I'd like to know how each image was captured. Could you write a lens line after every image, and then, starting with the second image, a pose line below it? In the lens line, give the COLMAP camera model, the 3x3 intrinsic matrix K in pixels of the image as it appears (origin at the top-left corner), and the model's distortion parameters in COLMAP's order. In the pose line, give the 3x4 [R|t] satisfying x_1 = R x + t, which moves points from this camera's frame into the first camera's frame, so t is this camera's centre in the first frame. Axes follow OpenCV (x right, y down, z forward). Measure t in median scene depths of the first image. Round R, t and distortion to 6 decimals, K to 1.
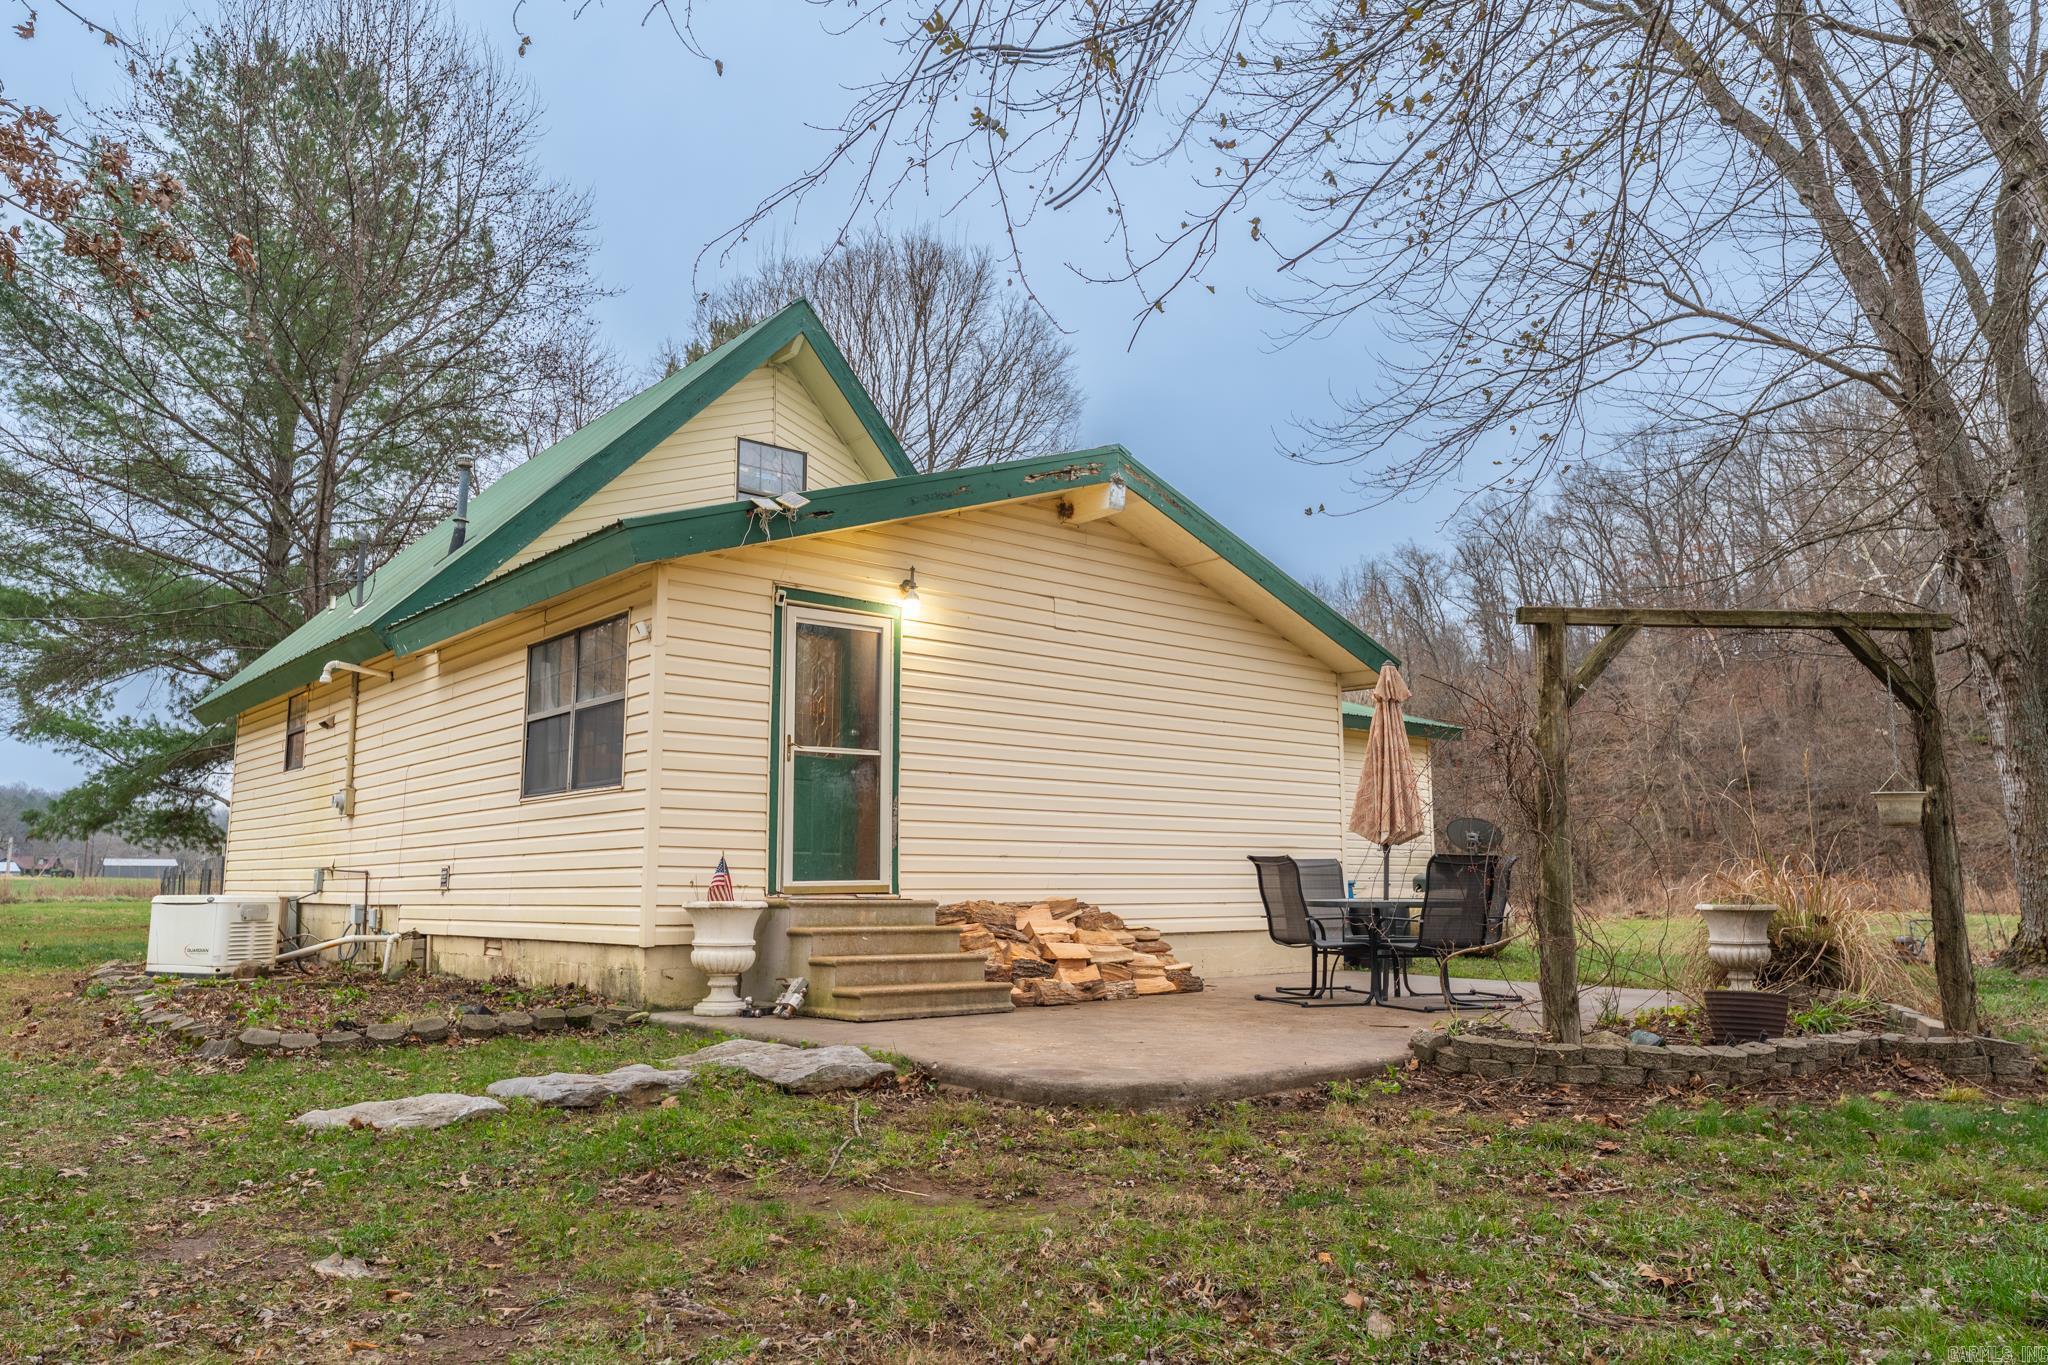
lens RADIAL K [[1393.9, 0, 1024.0], [0, 1393.9, 682.5], [0, 0, 1]] dist [0.001093, 0.000041]
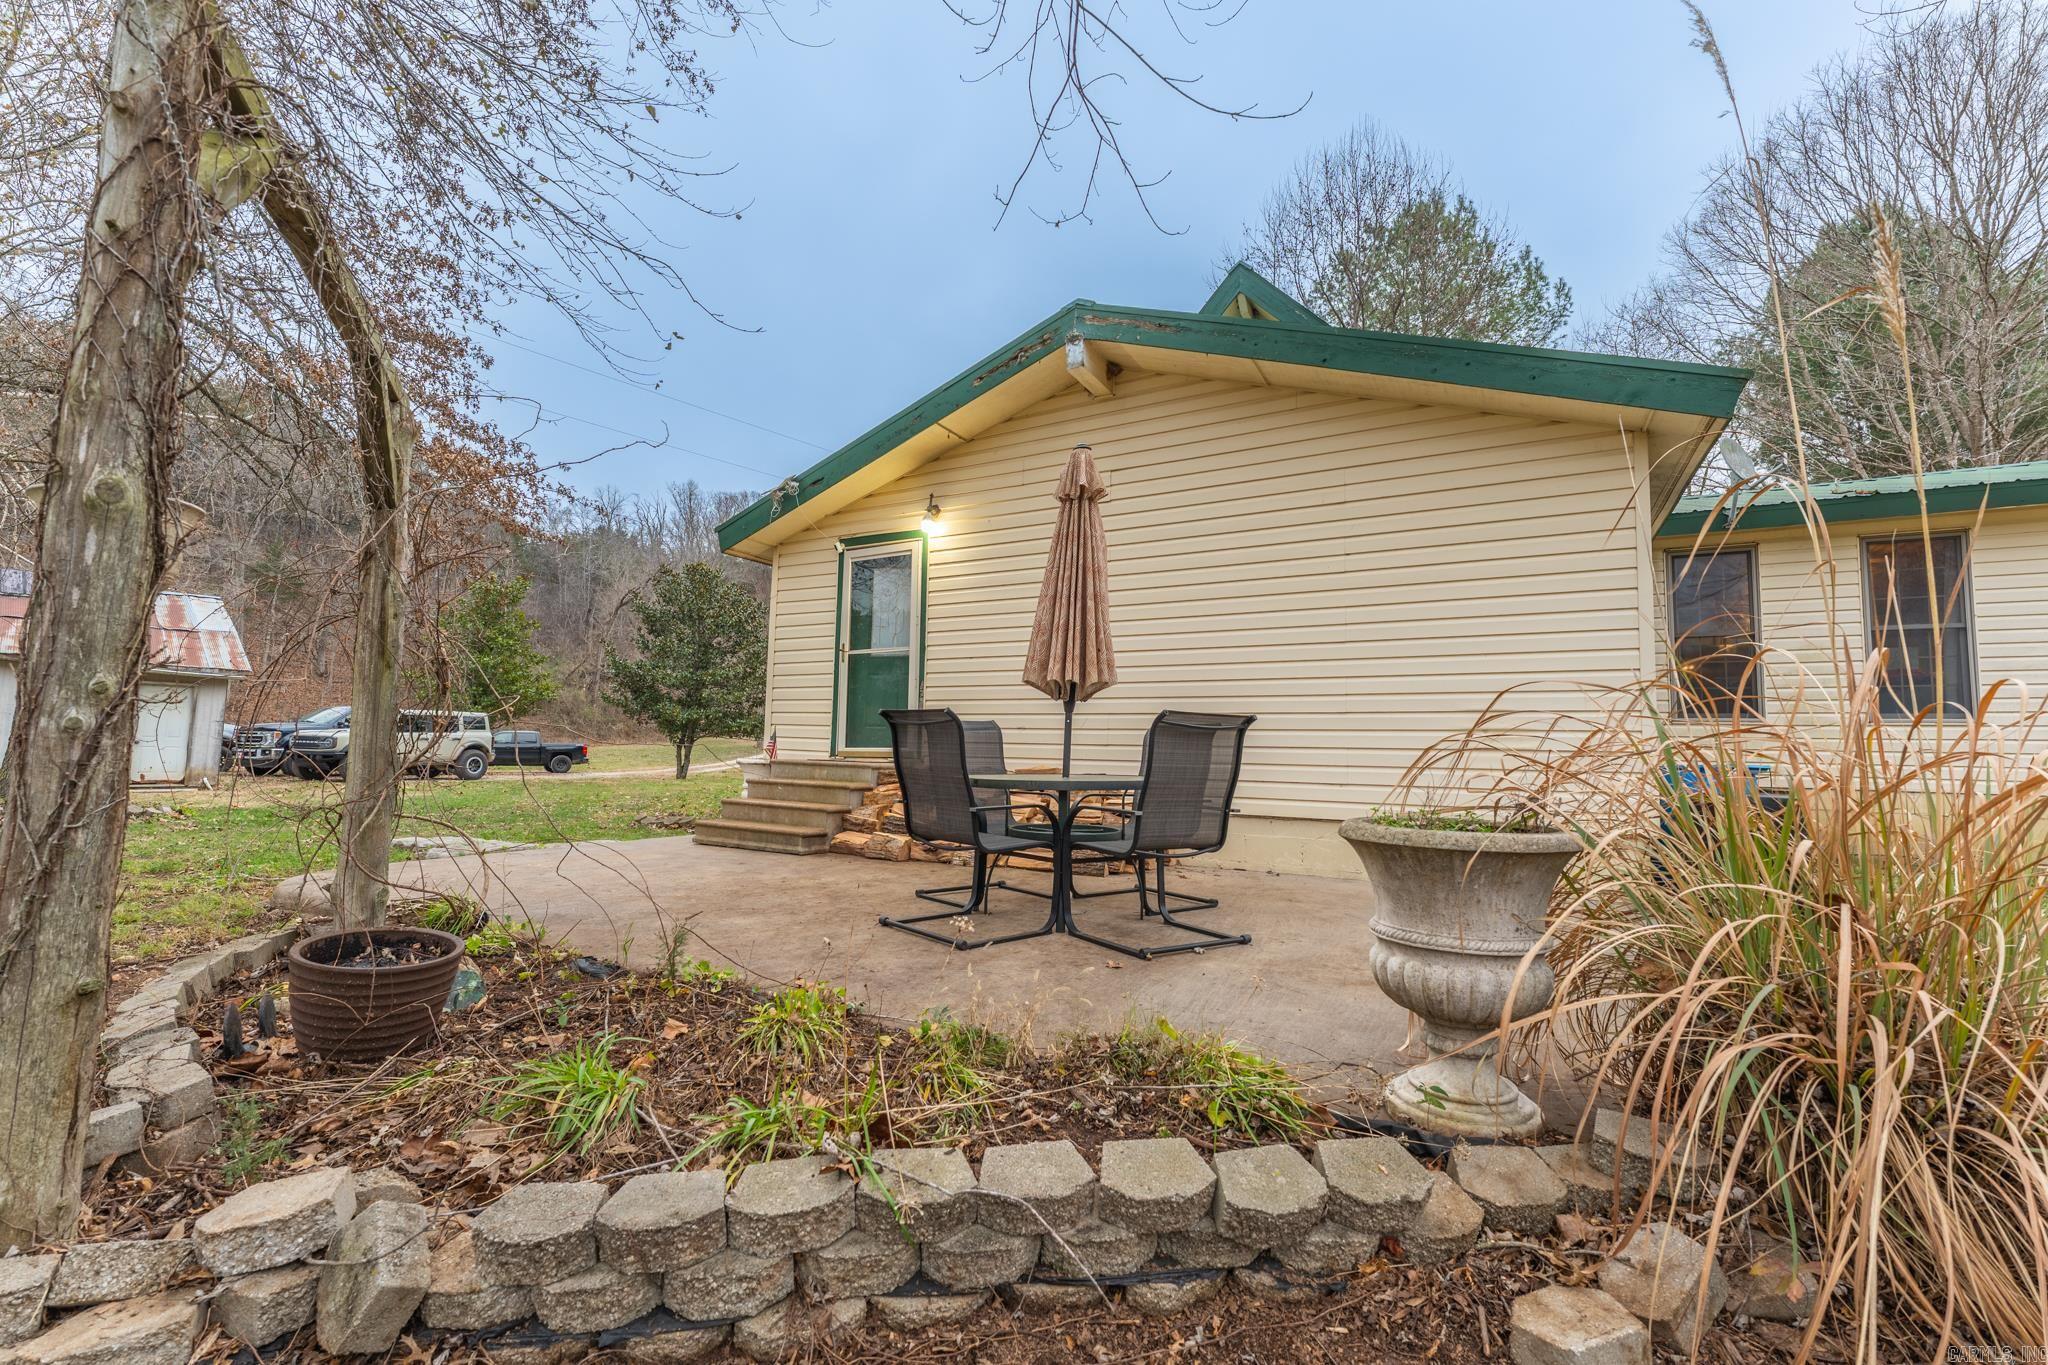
lens RADIAL K [[860.8, 0, 1024.0], [0, 860.8, 682.5], [0, 0, 1]] dist [0.000393, 0.000038]
pose [[0.334679, -0.069428, -0.939771, 0.668081], [0.109103, 0.993430, -0.034538, 0.120392], [0.935995, -0.090973, 0.340055, 0.833818]]
